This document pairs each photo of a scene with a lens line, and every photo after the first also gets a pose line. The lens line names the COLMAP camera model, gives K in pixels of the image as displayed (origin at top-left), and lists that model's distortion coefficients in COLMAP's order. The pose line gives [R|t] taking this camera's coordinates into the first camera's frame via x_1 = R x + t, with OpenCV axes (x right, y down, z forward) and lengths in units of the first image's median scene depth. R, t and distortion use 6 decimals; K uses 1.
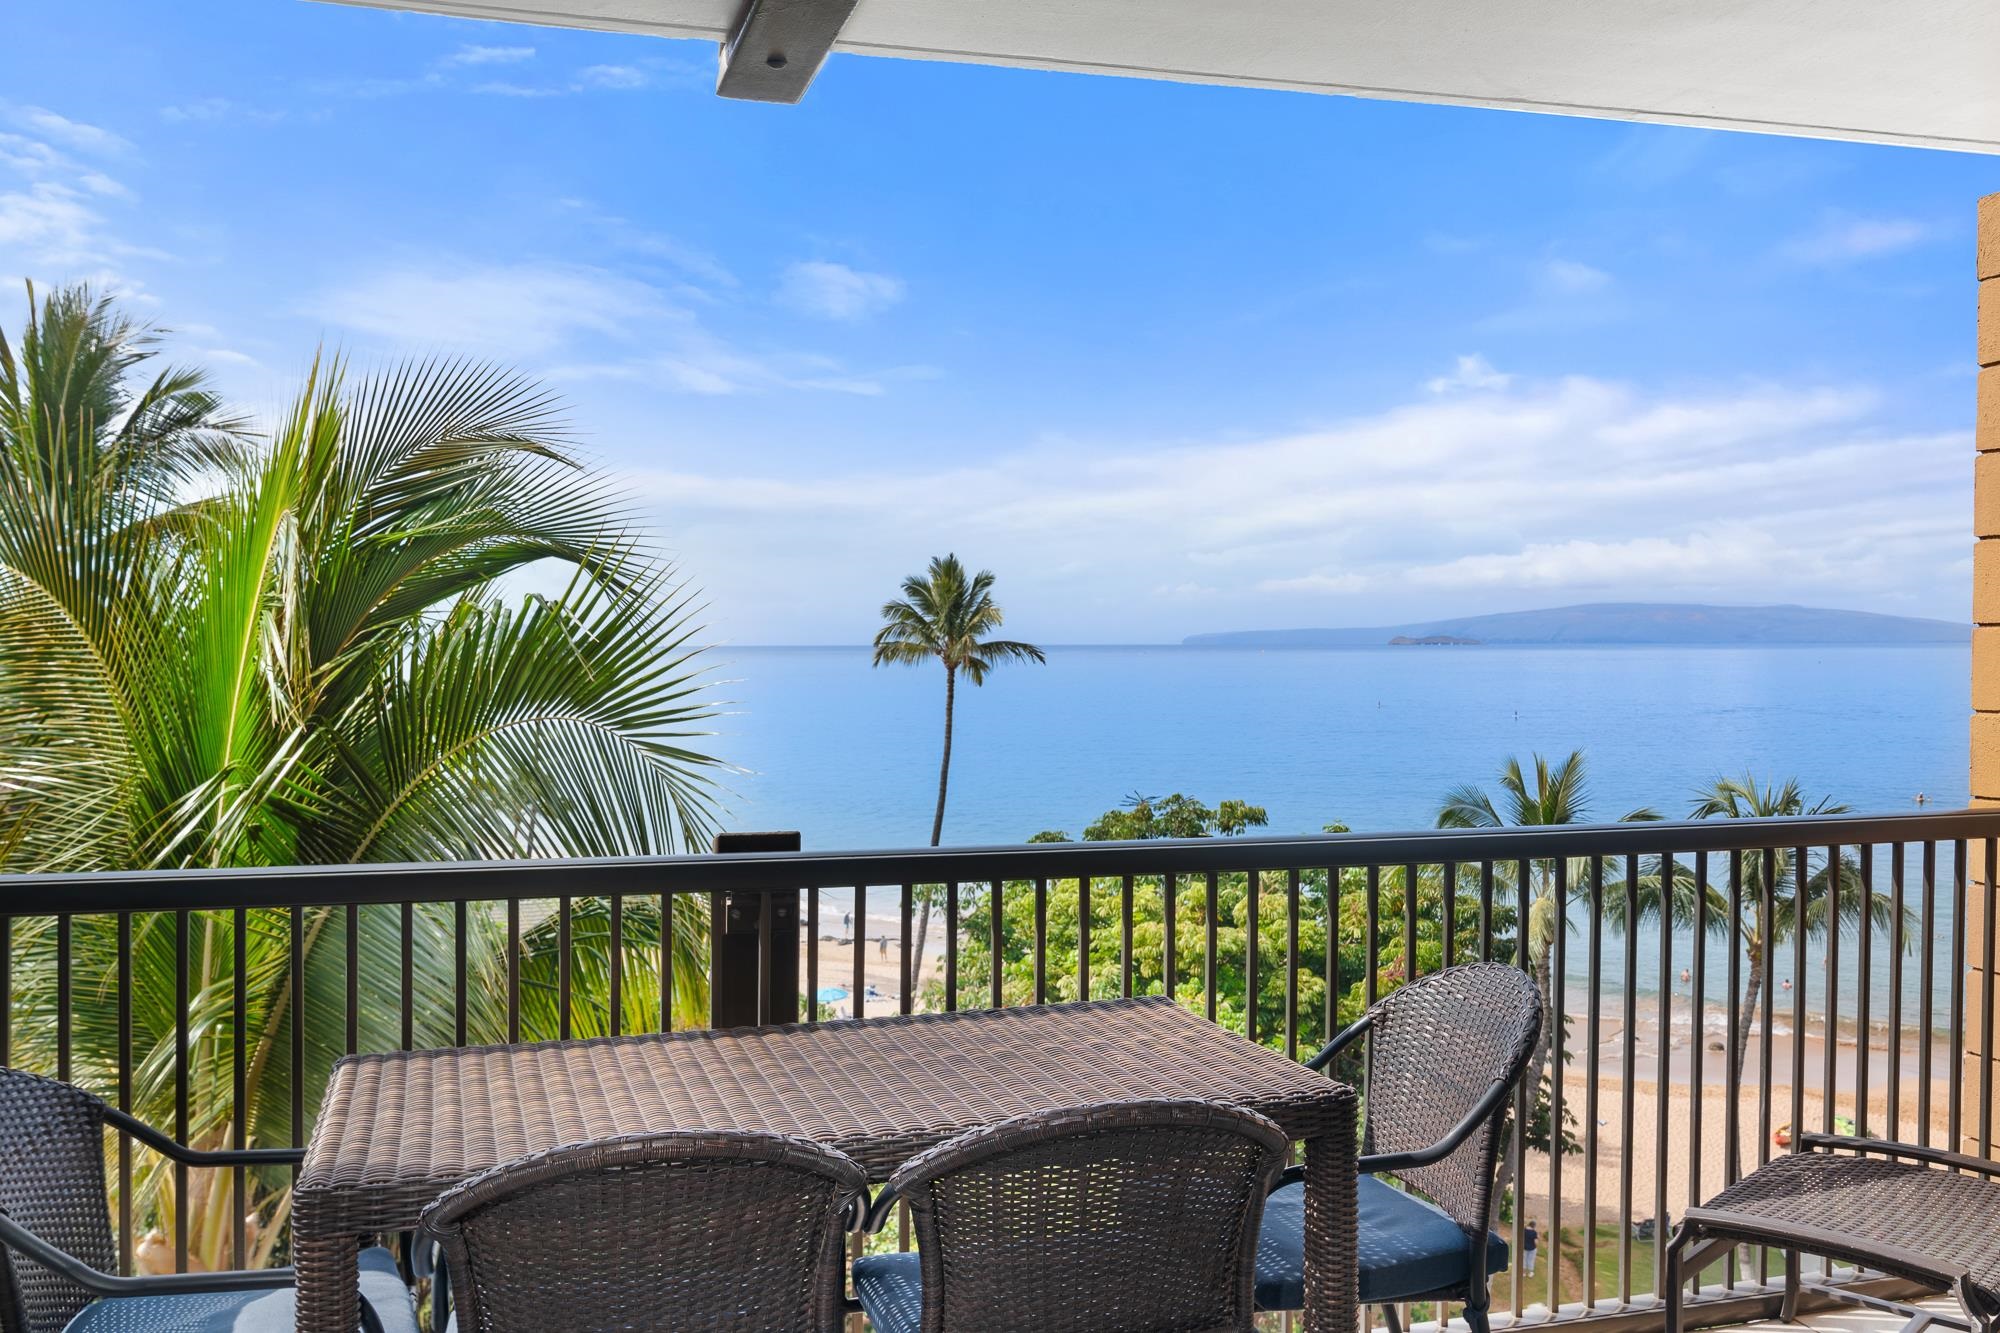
lens RADIAL K [[1691.5, 0, 997.9], [0, 1691.5, 662.2], [0, 0, 1]] dist [-0.045631, 0.003640]
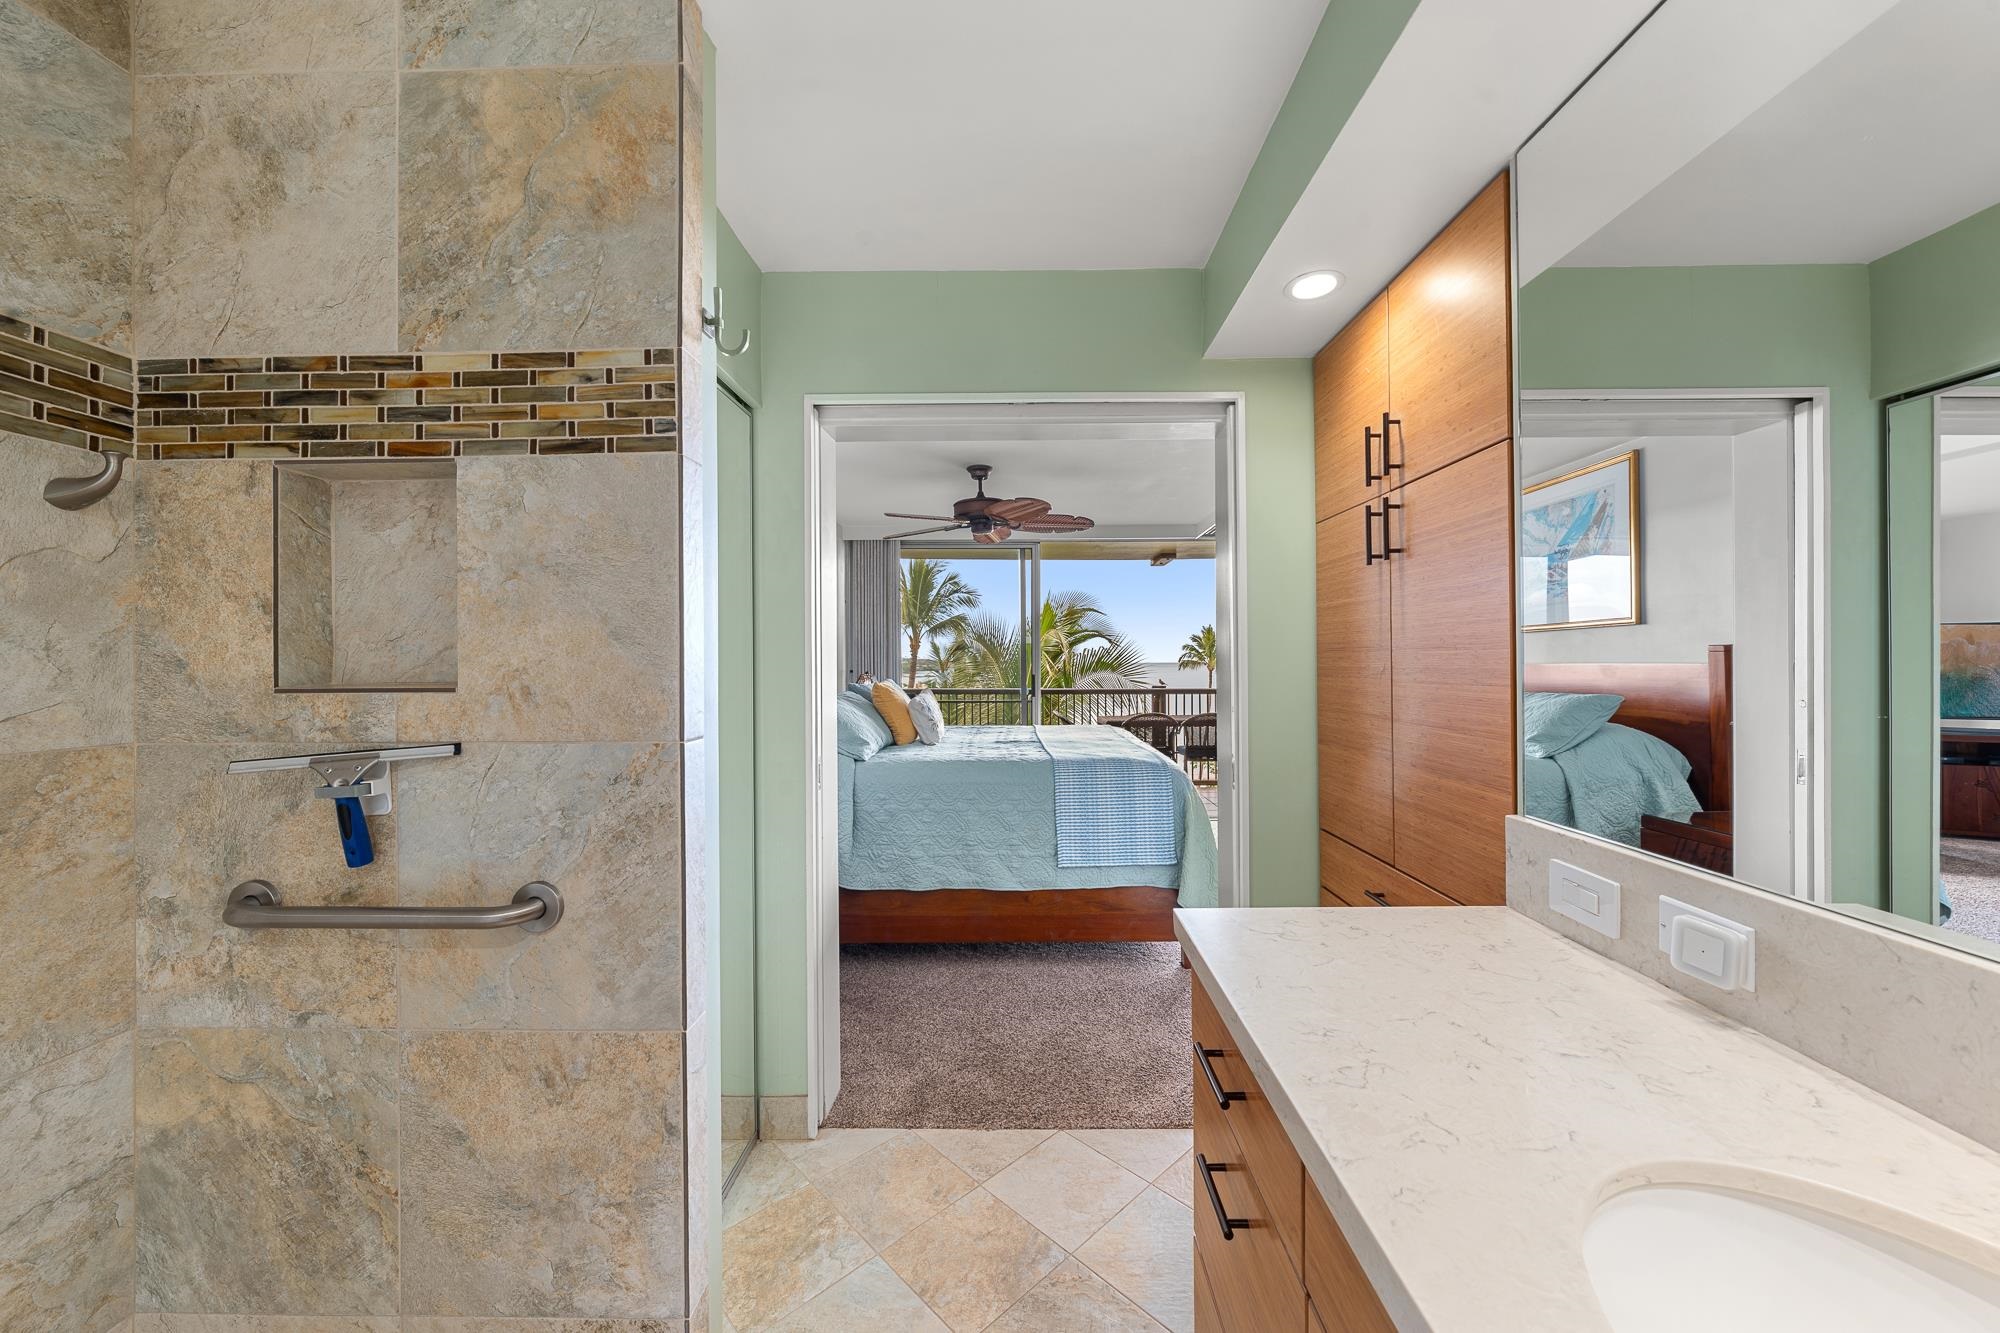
lens RADIAL K [[715.1, 0, 1018.4], [0, 715.1, 660.6], [0, 0, 1]] dist [-0.001646, -0.000053]
pose [[0.957163, -0.008404, -0.289428, 0.052708], [0.004636, 0.999895, -0.013702, 0.018637], [0.289513, 0.011773, 0.957102, -0.709524]]
